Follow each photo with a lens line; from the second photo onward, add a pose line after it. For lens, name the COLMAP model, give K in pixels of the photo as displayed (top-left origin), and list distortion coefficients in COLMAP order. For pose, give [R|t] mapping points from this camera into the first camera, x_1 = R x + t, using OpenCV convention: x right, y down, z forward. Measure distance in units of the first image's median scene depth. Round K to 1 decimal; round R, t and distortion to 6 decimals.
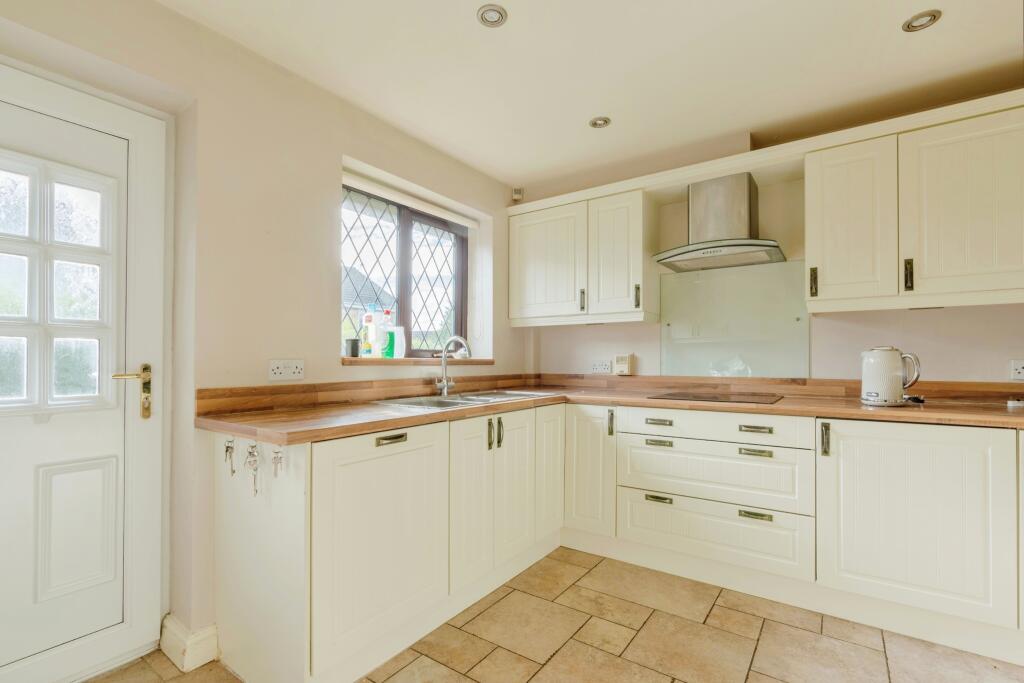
lens RADIAL K [[473.0, 0, 510.7], [0, 473.0, 354.8], [0, 0, 1]] dist [-0.000223, 0.000428]
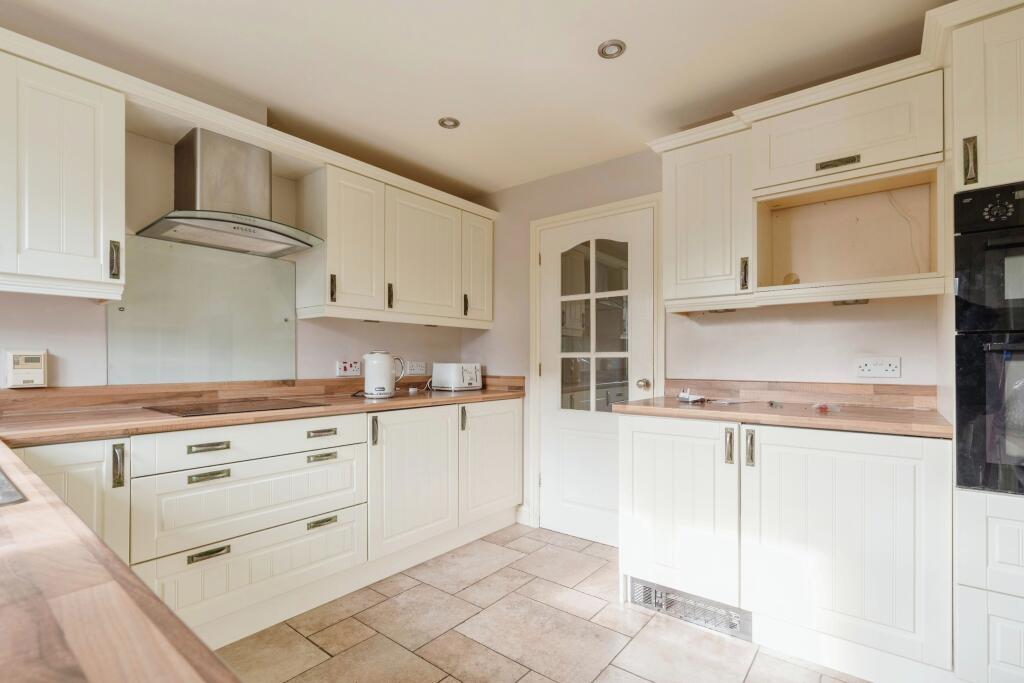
lens RADIAL K [[474.0, 0, 511.0], [0, 474.0, 362.5], [0, 0, 1]] dist [0.000824, 0.000013]
pose [[0.065880, -0.002201, 0.997825, -0.390042], [-0.008838, 0.999957, 0.002789, 0.007372], [-0.997788, -0.009003, 0.065858, 0.516450]]
